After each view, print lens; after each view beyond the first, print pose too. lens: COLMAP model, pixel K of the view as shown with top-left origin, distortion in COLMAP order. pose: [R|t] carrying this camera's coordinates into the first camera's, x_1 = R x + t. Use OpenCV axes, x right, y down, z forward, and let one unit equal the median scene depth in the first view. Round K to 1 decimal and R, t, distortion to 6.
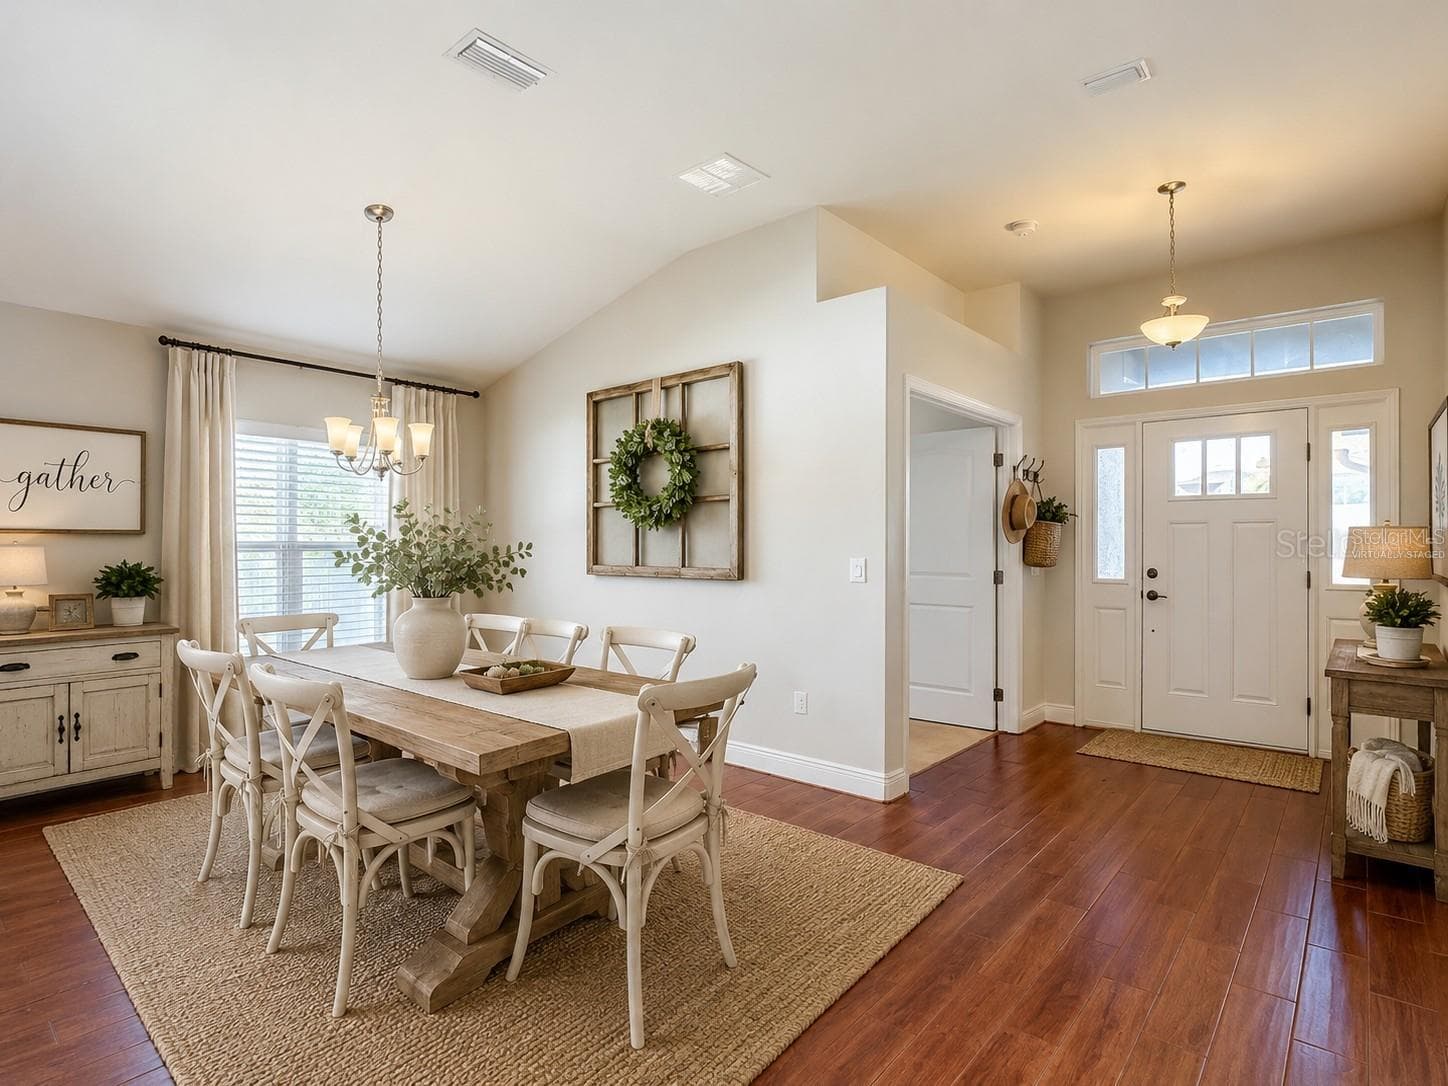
lens RADIAL K [[792.3, 0, 729.7], [0, 792.3, 553.4], [0, 0, 1]] dist [-0.000708, -0.002419]
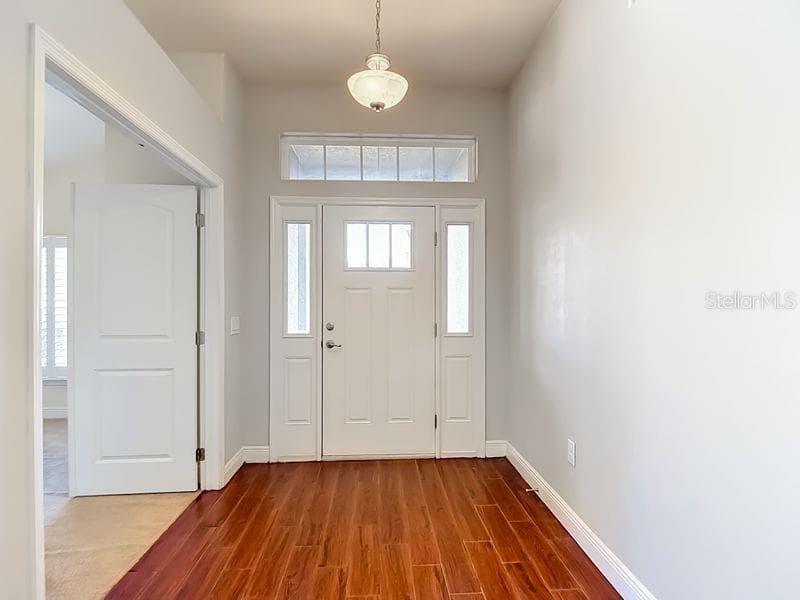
lens RADIAL K [[432.3, 0, 403.0], [0, 432.3, 302.2], [0, 0, 1]] dist [-0.015392, -0.000064]
pose [[0.727946, 0.001796, 0.685632, 0.161875], [0.002236, 0.999985, -0.004993, -0.012758], [-0.685631, 0.005167, 0.727931, 0.452221]]
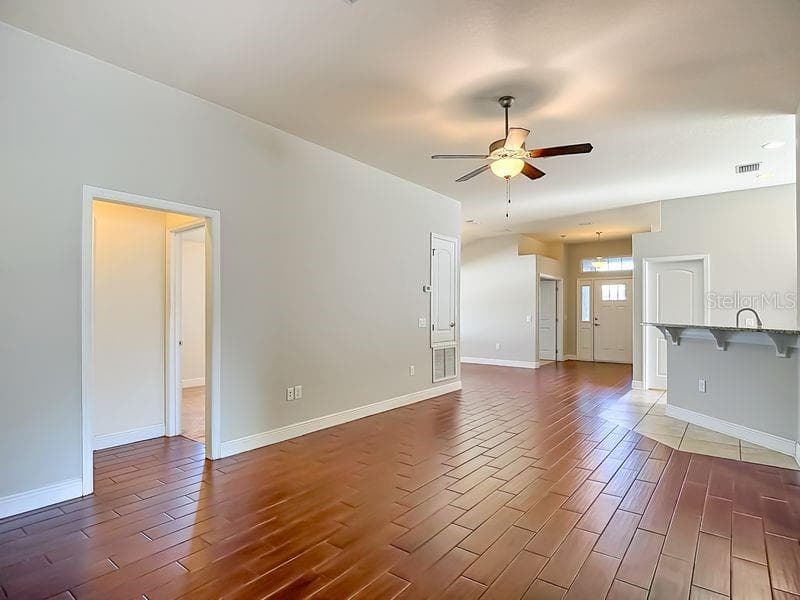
lens RADIAL K [[429.2, 0, 399.4], [0, 429.2, 308.2], [0, 0, 1]] dist [-0.001800, -0.000652]
pose [[0.999685, 0.004425, 0.024688, -0.481017], [-0.004131, 0.999920, -0.011981, -0.000717], [-0.024739, 0.011875, 0.999623, -1.071098]]
